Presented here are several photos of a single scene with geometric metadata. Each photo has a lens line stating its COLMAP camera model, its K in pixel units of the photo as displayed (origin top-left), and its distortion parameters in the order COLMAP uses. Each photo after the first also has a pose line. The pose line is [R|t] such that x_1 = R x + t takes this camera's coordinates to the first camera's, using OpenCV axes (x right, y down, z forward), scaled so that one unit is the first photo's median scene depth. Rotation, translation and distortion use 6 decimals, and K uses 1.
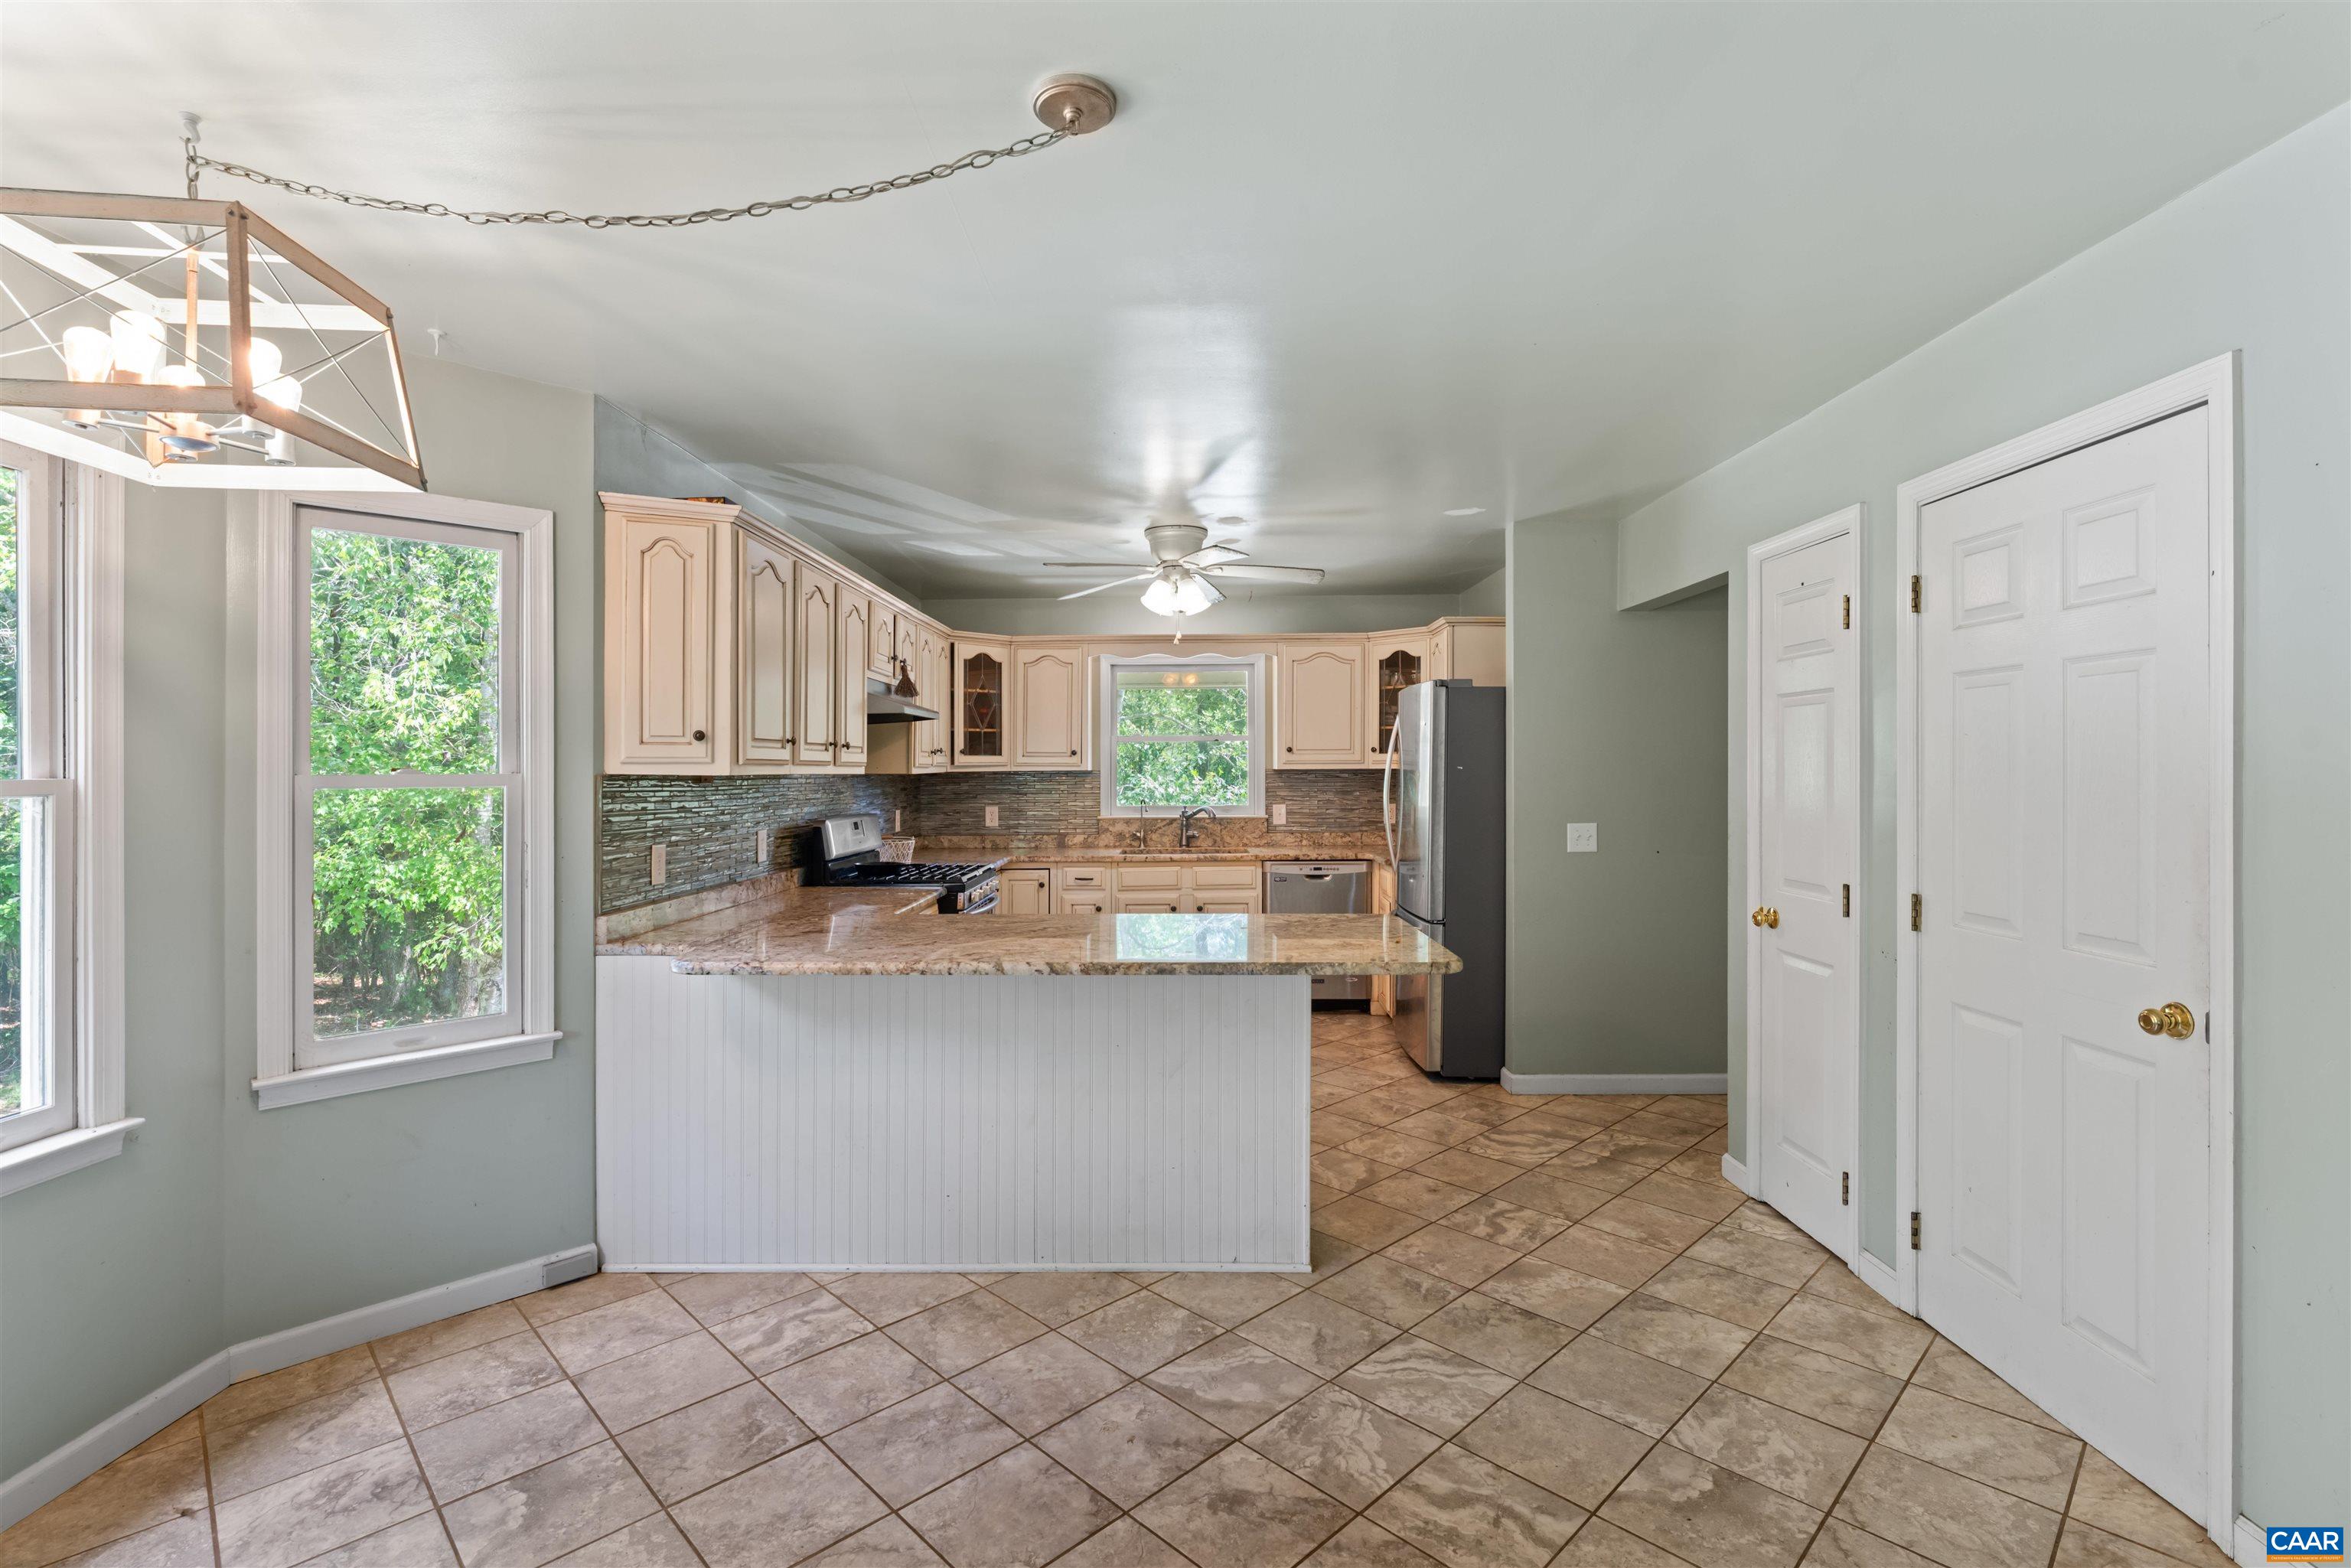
lens RADIAL K [[1065.9, 0, 1164.6], [0, 1065.9, 768.3], [0, 0, 1]] dist [0.002684, -0.000062]
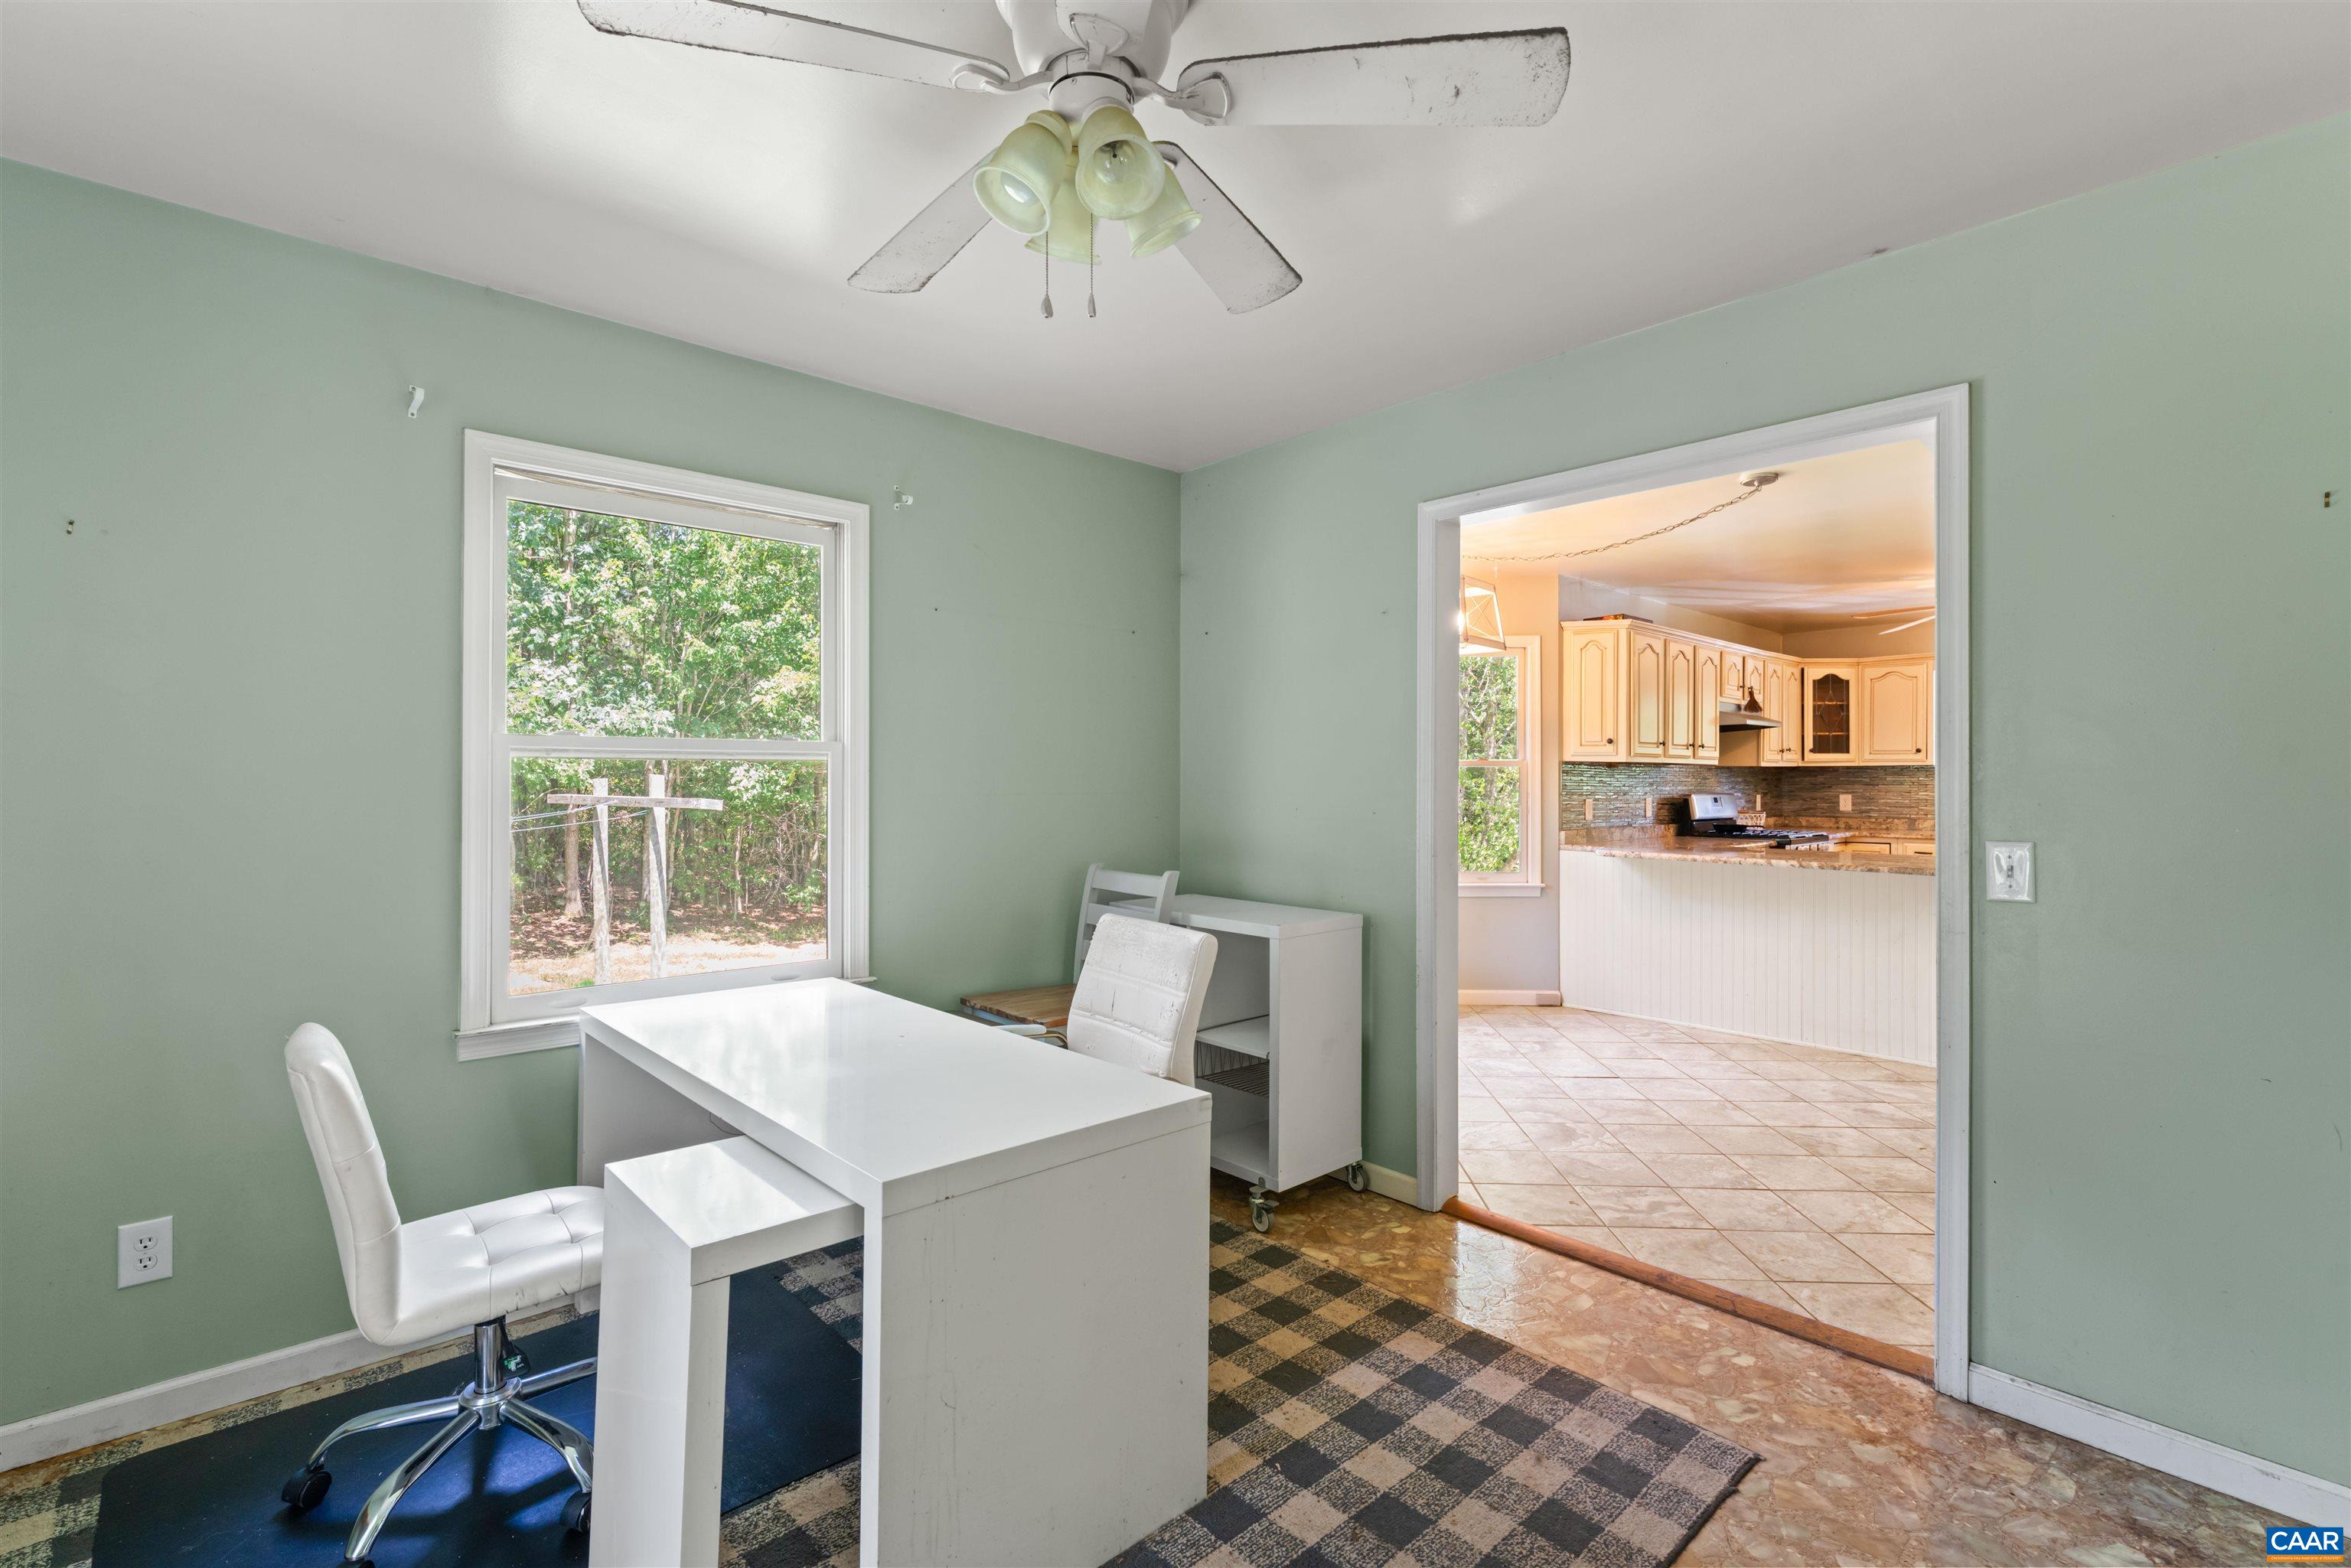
lens RADIAL K [[1065.9, 0, 1180.8], [0, 1065.9, 759.1], [0, 0, 1]] dist [0.002684, -0.000062]
pose [[0.696787, -0.003888, -0.717268, 0.283862], [-0.006005, 0.999919, -0.011254, 0.019501], [0.717253, 0.012148, 0.696706, -0.629625]]
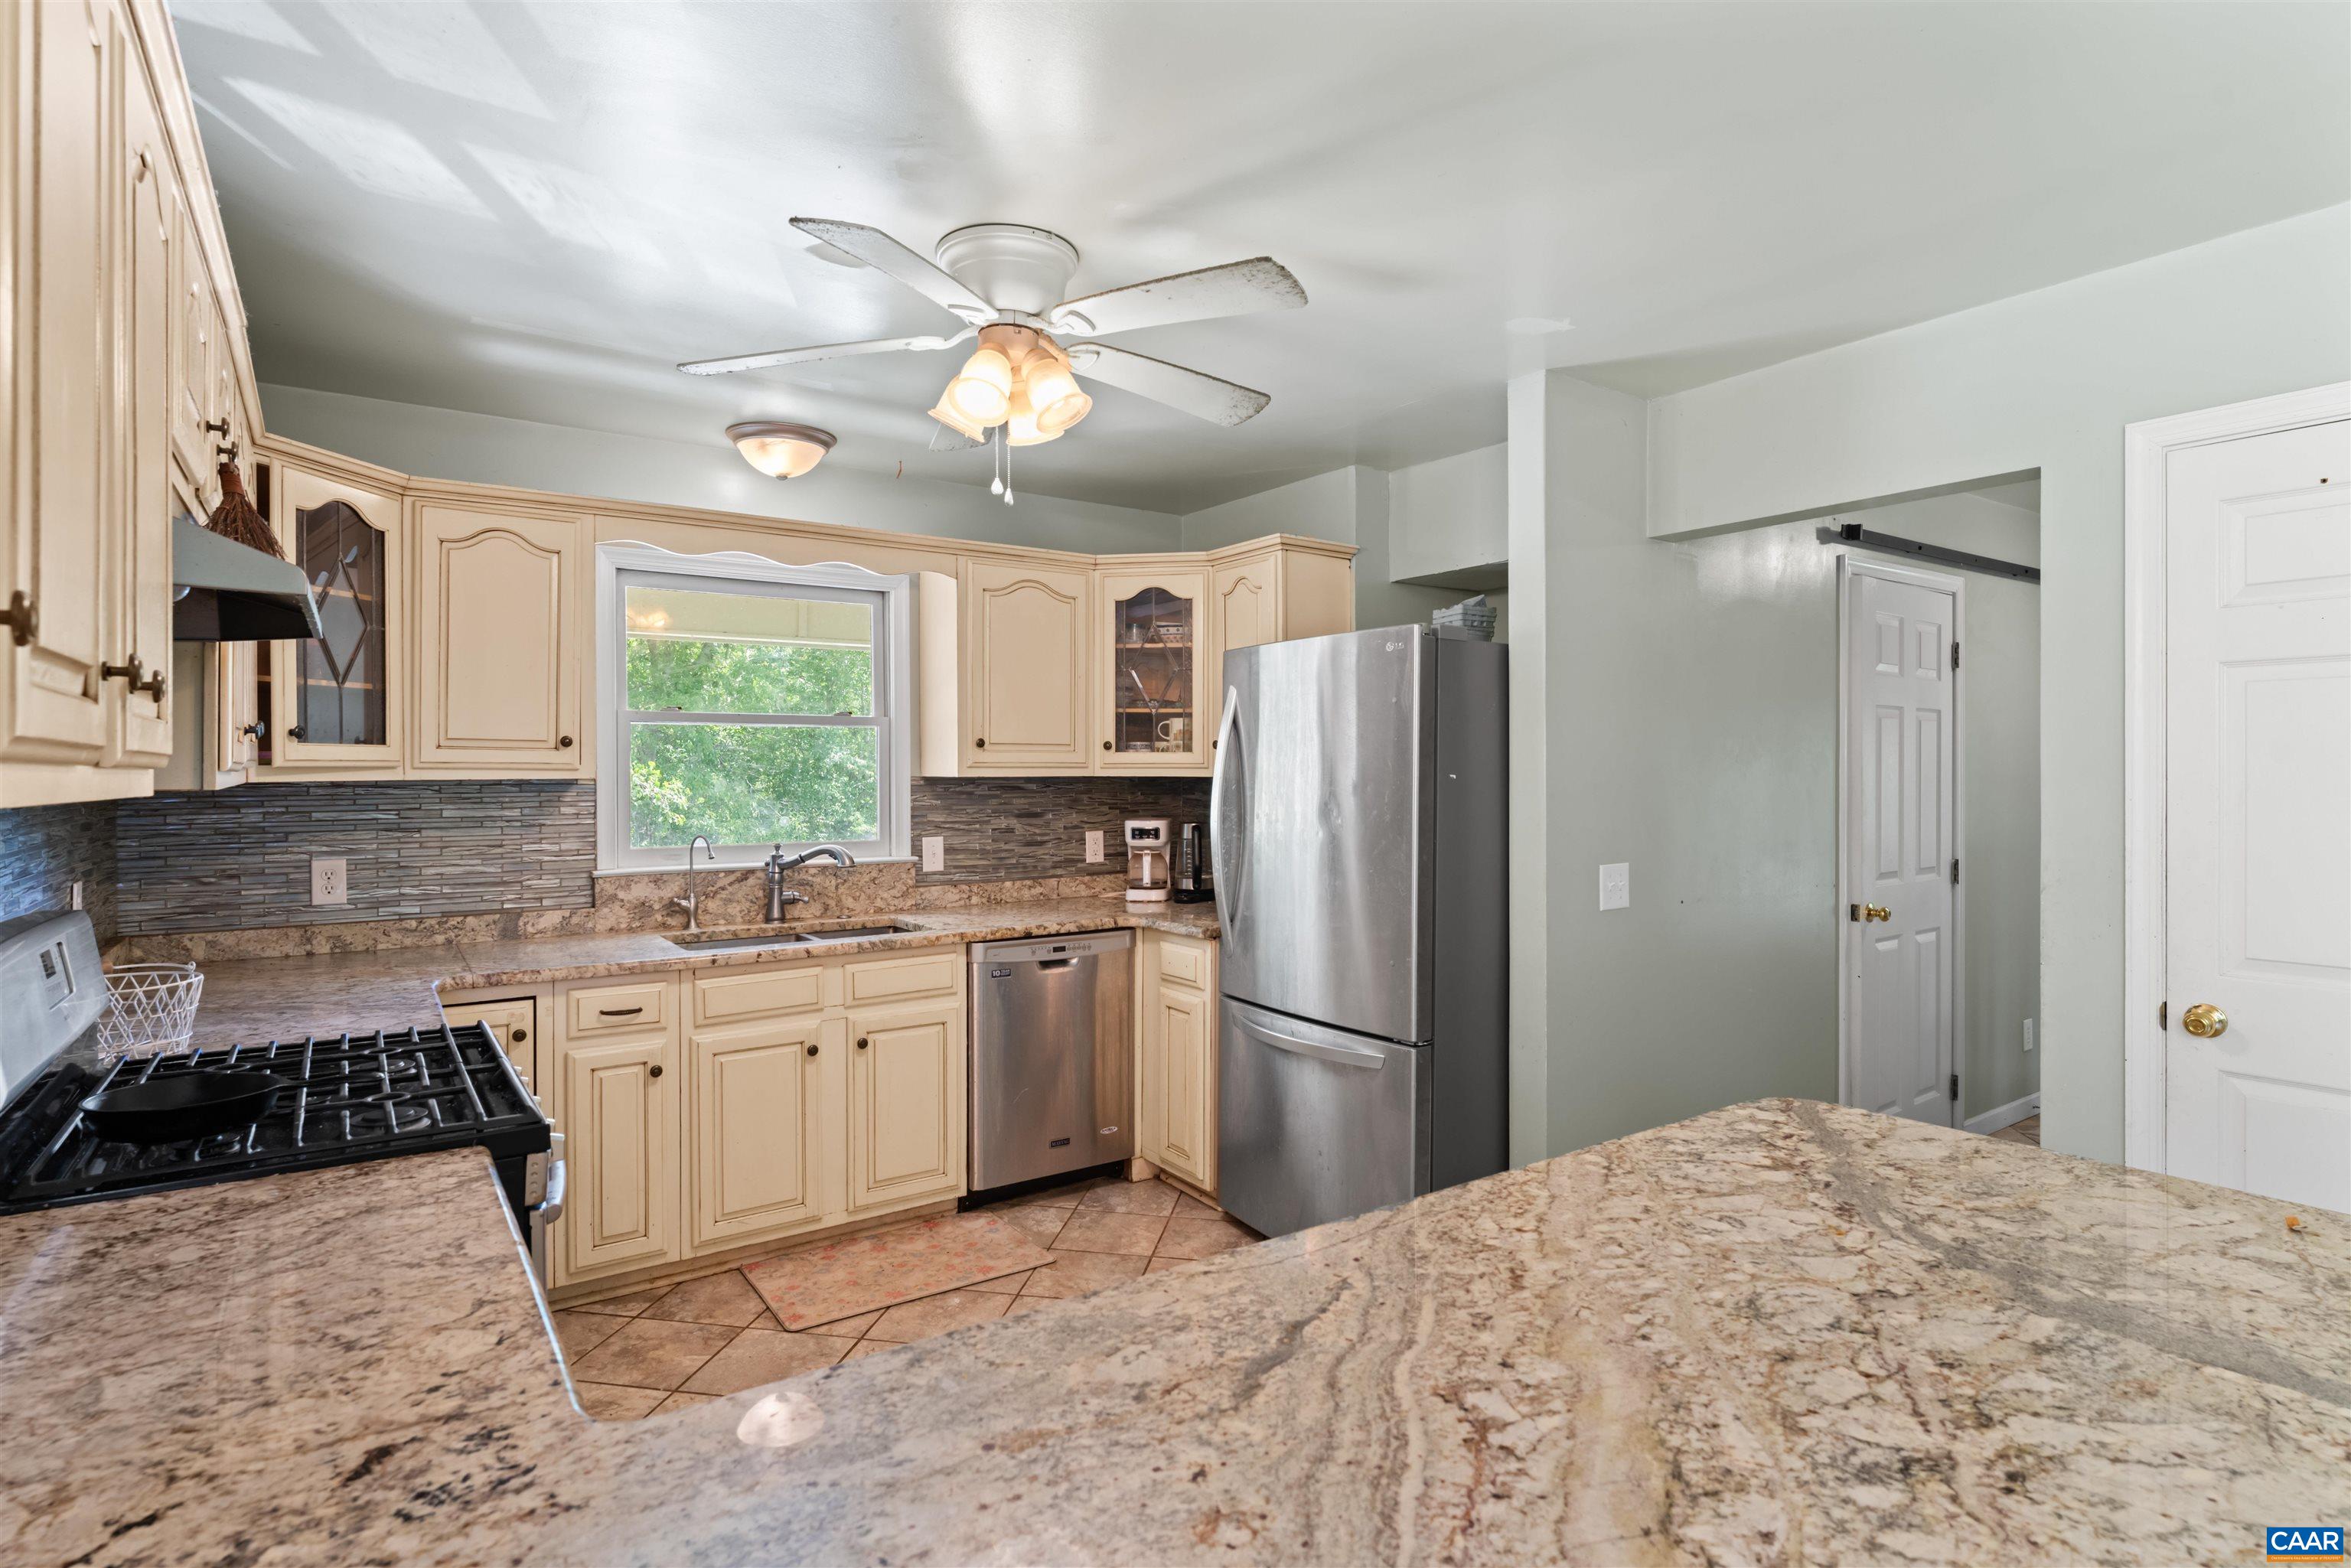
lens RADIAL K [[1198.4, 0, 1153.3], [0, 1198.4, 781.0], [0, 0, 1]] dist [-0.002887, -0.000221]
pose [[0.815783, -0.000726, 0.578358, -0.254922], [-0.003199, 0.999978, 0.005767, -0.001144], [-0.578349, -0.006554, 0.815763, 0.592828]]
